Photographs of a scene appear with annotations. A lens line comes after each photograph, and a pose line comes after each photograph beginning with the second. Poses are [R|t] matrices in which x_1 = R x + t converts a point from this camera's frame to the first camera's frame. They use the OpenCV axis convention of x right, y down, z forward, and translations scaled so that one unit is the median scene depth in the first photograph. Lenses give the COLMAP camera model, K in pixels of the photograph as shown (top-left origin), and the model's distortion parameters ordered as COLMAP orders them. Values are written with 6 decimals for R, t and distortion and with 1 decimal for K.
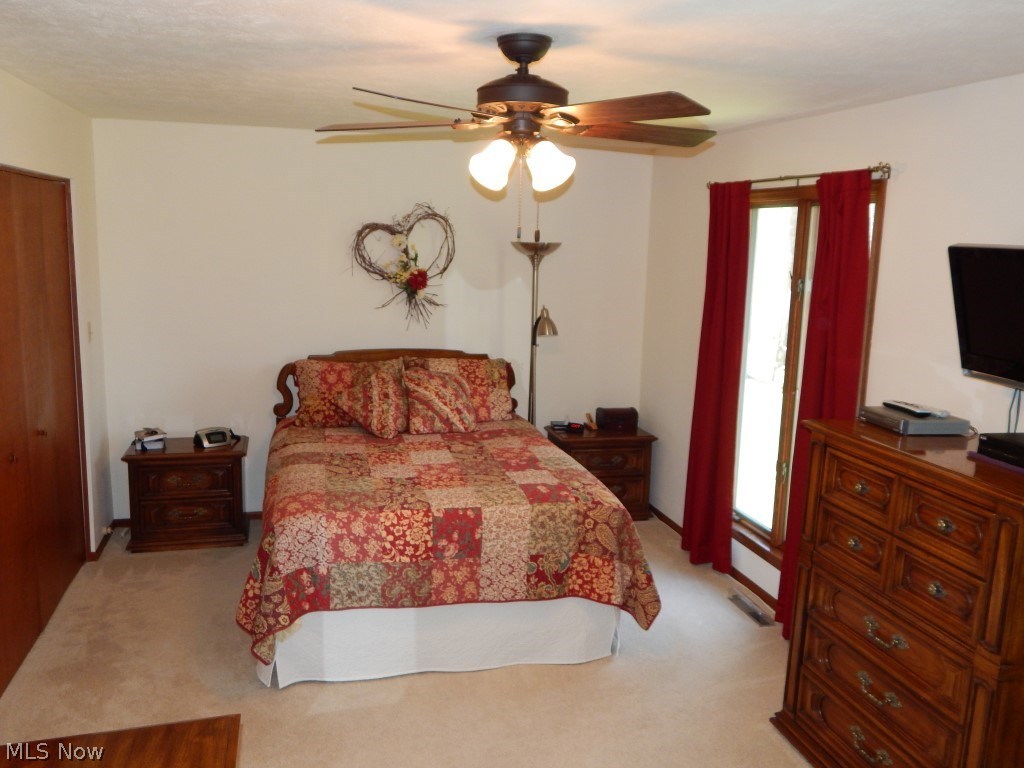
lens RADIAL K [[847.5, 0, 512.0], [0, 847.5, 384.0], [0, 0, 1]] dist [0.010592, -0.002180]
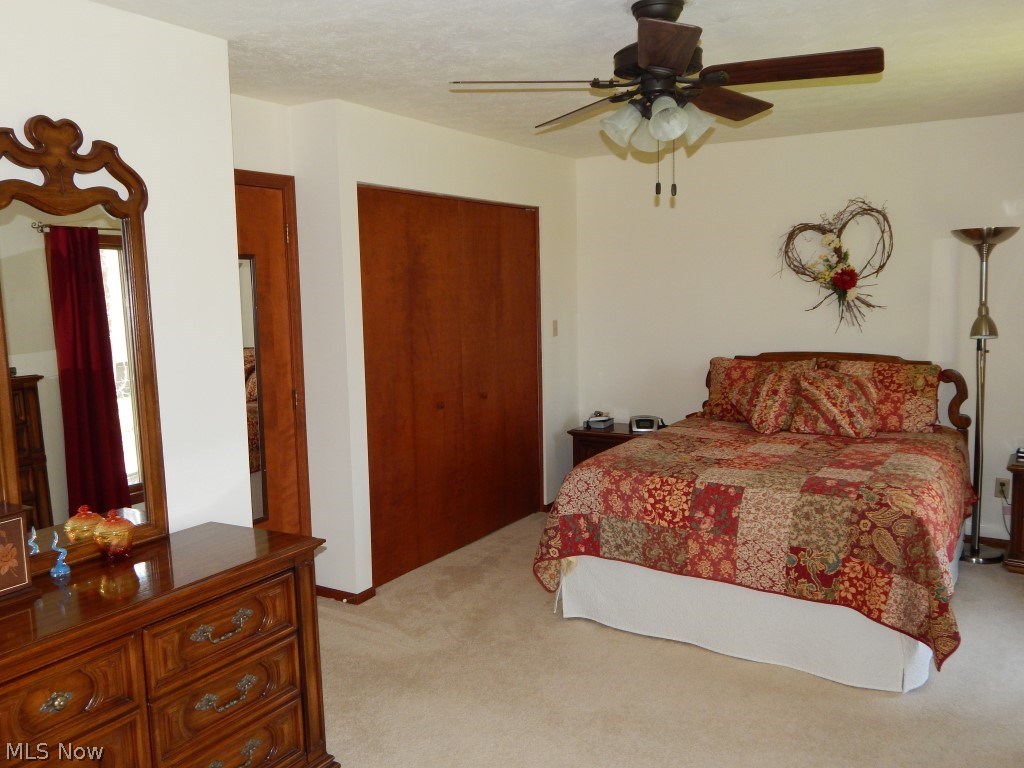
lens RADIAL K [[847.5, 0, 512.0], [0, 847.5, 384.0], [0, 0, 1]] dist [0.010592, -0.002180]
pose [[0.695556, 0.044415, -0.717097, 0.464430], [-0.088627, 0.995769, -0.024290, 0.073871], [0.712984, 0.080450, 0.696550, 0.118751]]
